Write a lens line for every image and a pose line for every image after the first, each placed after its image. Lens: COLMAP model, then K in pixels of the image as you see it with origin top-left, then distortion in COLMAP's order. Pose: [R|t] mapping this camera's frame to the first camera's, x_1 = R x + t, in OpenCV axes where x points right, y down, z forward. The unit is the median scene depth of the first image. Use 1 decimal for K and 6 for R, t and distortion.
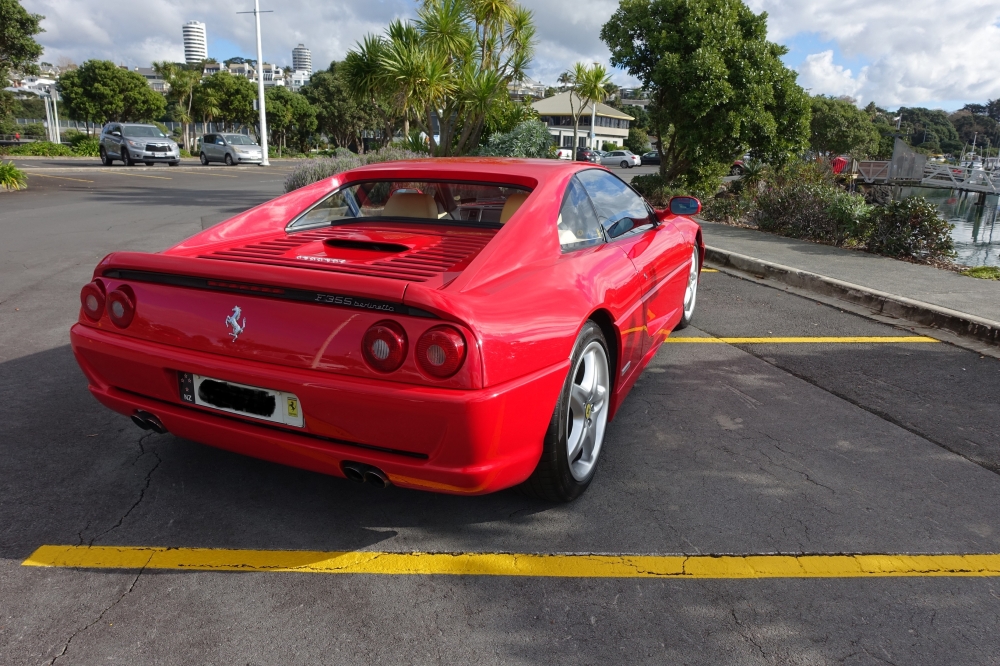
lens RADIAL K [[684.8, 0, 498.4], [0, 684.8, 334.4], [0, 0, 1]] dist [0.002311, -0.004904]
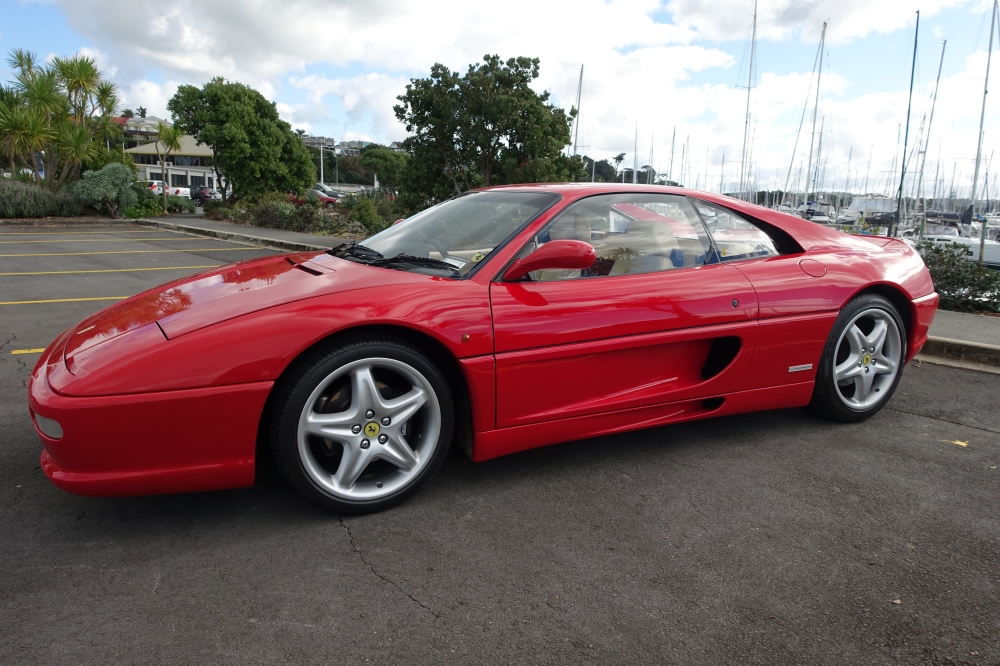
lens RADIAL K [[683.4, 0, 500.0], [0, 683.4, 333.0], [0, 0, 1]] dist [-0.002928, -0.003752]
pose [[0.880376, -0.086290, 0.466360, 0.277748], [0.113963, 0.992989, -0.031404, 0.911850], [-0.460380, 0.080795, 0.884037, -3.097441]]
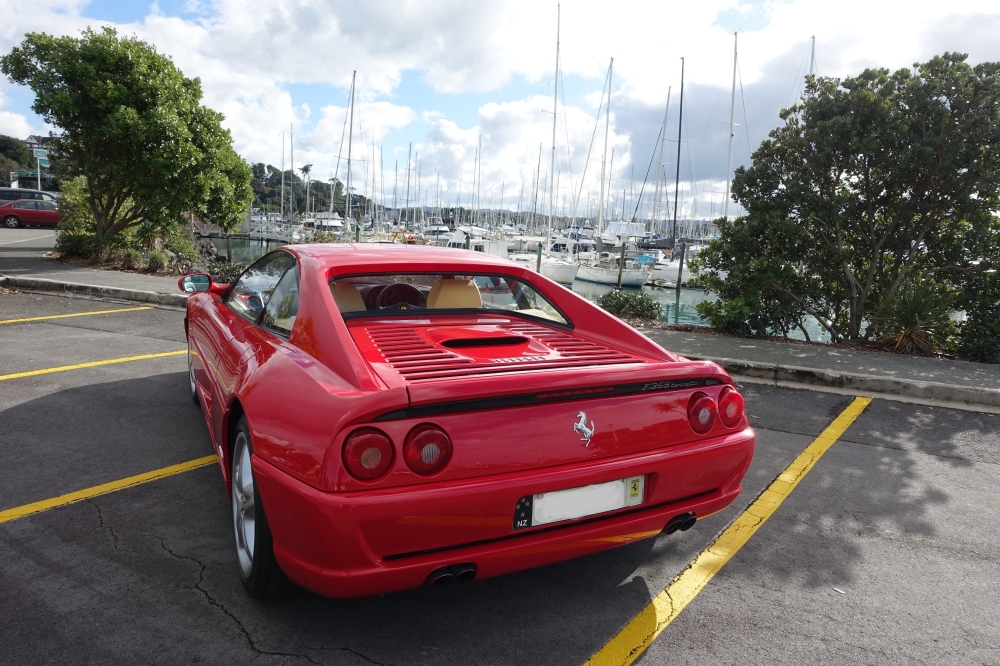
lens RADIAL K [[684.8, 0, 498.4], [0, 684.8, 334.4], [0, 0, 1]] dist [0.002311, -0.004904]
pose [[0.588812, -0.116785, 0.799788, -1.035139], [0.172334, 0.984893, 0.016939, -0.159199], [-0.789684, 0.127857, 0.600043, 0.376194]]
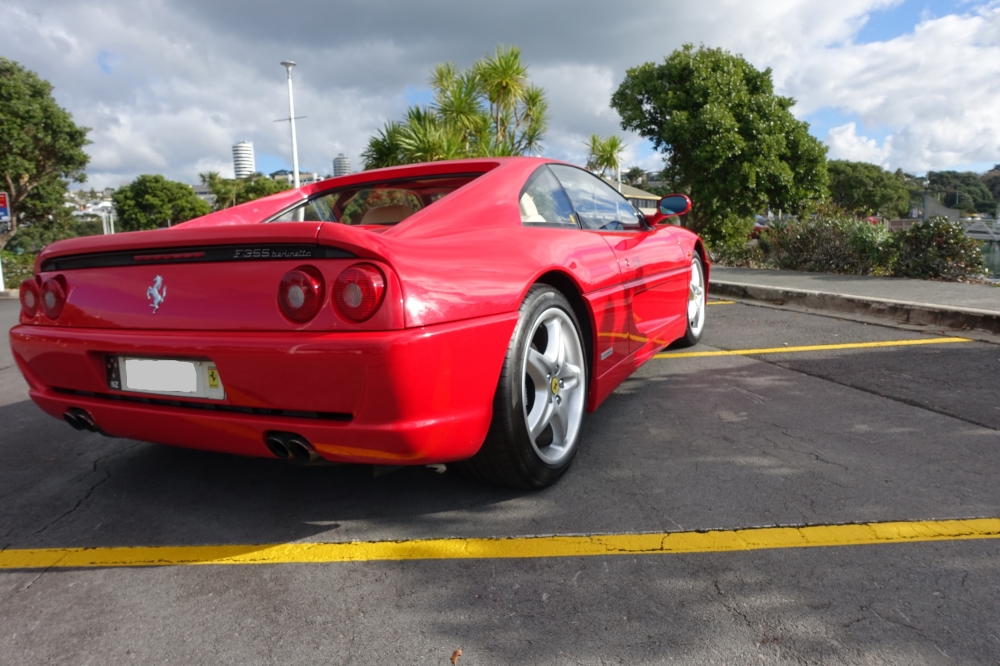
lens RADIAL K [[683.4, 0, 500.0], [0, 683.4, 333.0], [0, 0, 1]] dist [-0.002928, -0.003752]
pose [[0.996975, -0.055948, -0.053941, 0.104880], [0.048651, 0.990552, -0.128218, 0.145336], [0.060605, 0.125206, 0.990278, 0.093604]]
